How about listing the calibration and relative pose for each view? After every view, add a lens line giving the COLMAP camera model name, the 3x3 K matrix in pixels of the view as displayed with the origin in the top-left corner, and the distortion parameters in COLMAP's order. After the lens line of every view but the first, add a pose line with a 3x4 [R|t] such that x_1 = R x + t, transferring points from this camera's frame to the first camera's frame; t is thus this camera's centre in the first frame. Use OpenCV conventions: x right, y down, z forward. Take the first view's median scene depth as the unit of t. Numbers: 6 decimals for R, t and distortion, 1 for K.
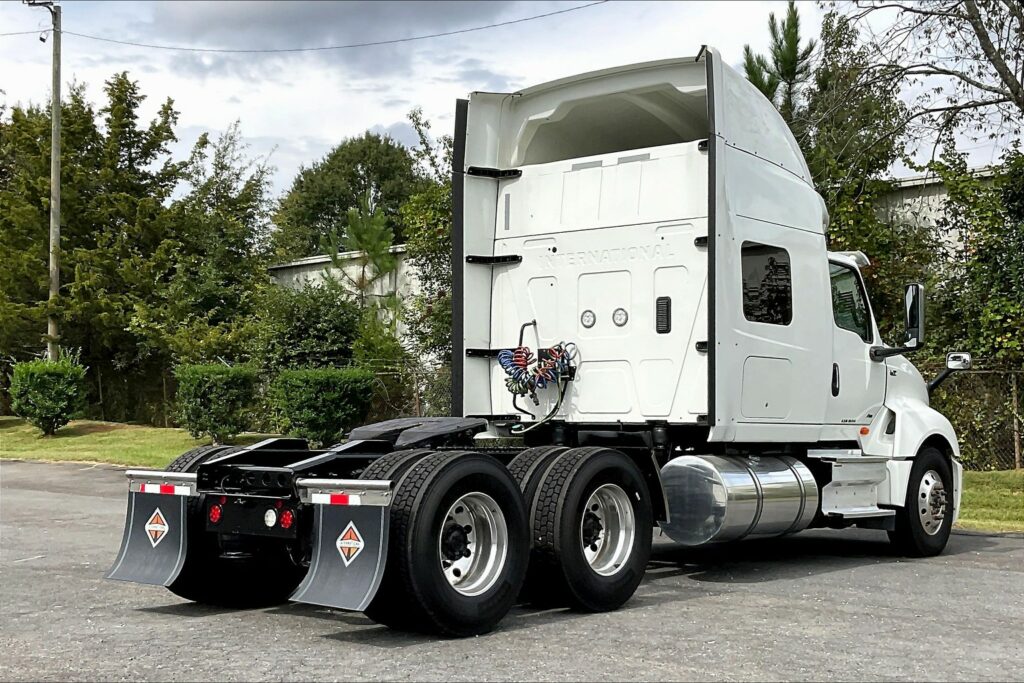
lens RADIAL K [[1376.6, 0, 512.0], [0, 1376.6, 341.5], [0, 0, 1]] dist [0.068984, 0.052828]
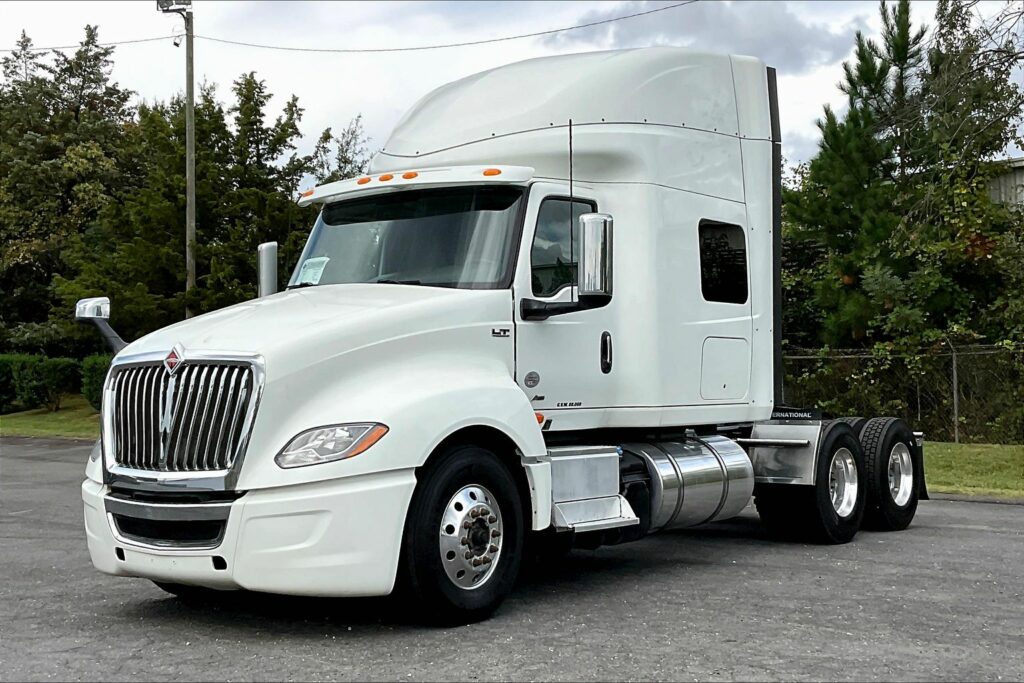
lens RADIAL K [[1376.6, 0, 512.0], [0, 1376.6, 341.5], [0, 0, 1]] dist [0.068984, 0.052828]
pose [[0.997247, -0.014805, -0.072660, -0.015099], [0.016001, 0.999745, 0.015906, -0.006266], [0.072406, -0.017025, 0.997230, -0.047593]]
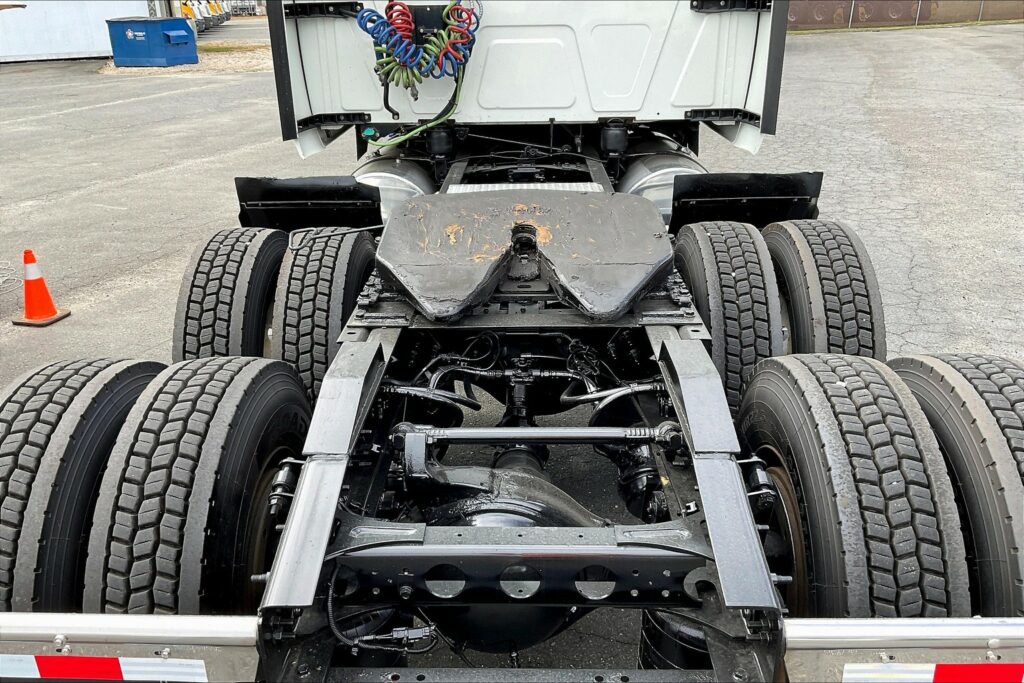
lens RADIAL K [[834.7, 0, 508.7], [0, 834.7, 340.6], [0, 0, 1]] dist [0.119868, -0.272441]
pose [[0.788630, -0.249256, 0.562080, -0.097333], [-0.018130, 0.904324, 0.426462, -0.010453], [-0.614601, -0.346512, 0.708658, 0.319798]]
